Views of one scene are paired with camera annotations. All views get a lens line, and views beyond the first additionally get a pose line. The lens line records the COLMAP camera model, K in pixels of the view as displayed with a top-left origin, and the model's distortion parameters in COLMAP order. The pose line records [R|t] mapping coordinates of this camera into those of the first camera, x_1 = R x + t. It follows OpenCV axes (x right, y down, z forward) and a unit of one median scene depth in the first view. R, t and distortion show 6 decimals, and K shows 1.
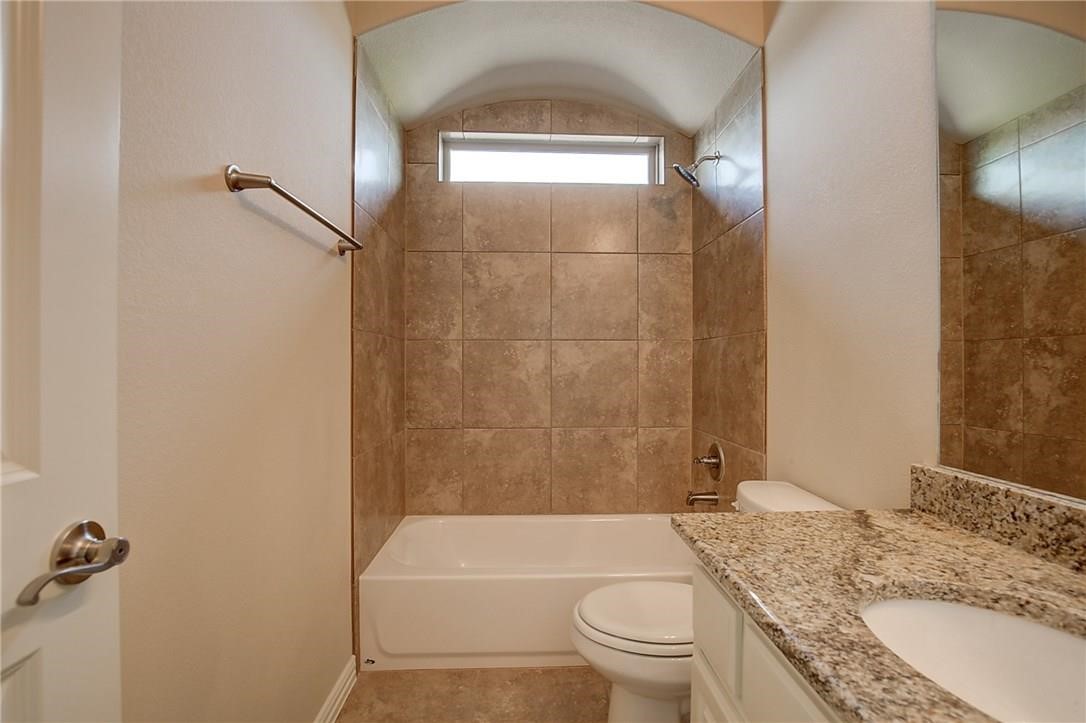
lens RADIAL K [[504.9, 0, 543.7], [0, 504.9, 361.3], [0, 0, 1]] dist [-0.032866, 0.006277]
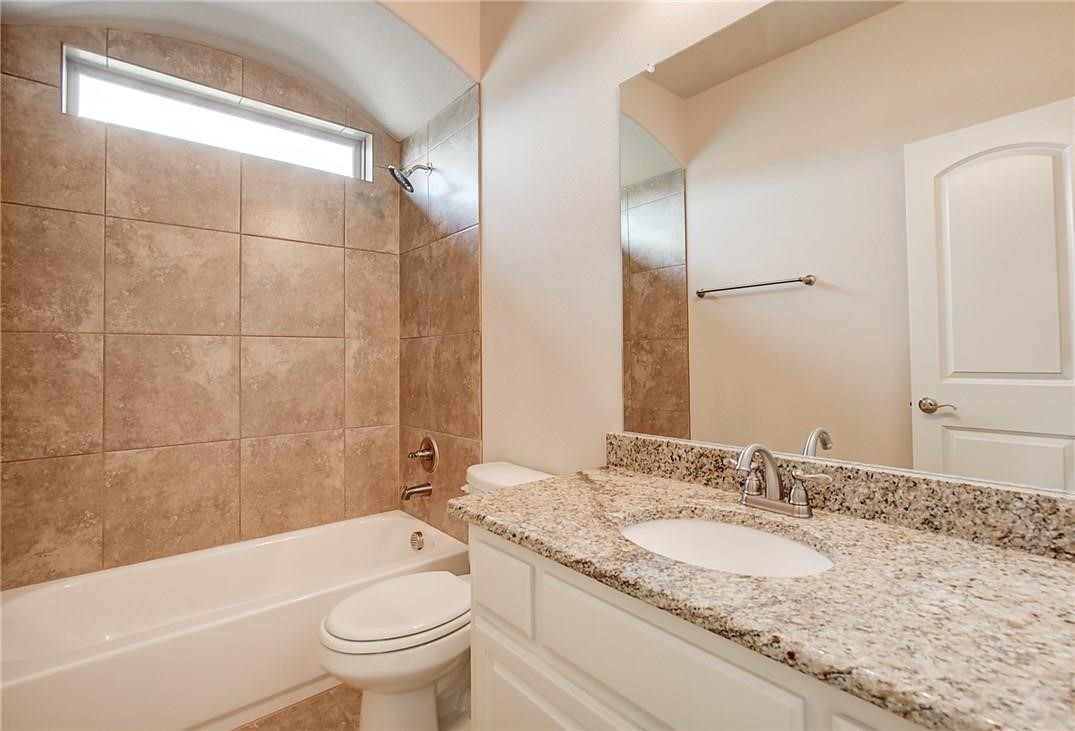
lens RADIAL K [[506.5, 0, 555.5], [0, 506.5, 347.7], [0, 0, 1]] dist [-0.017387, 0.005650]
pose [[0.775487, 0.005812, 0.631337, -0.114260], [0.009050, 0.999753, -0.020320, 0.000240], [-0.631299, 0.021472, 0.775242, 0.001893]]
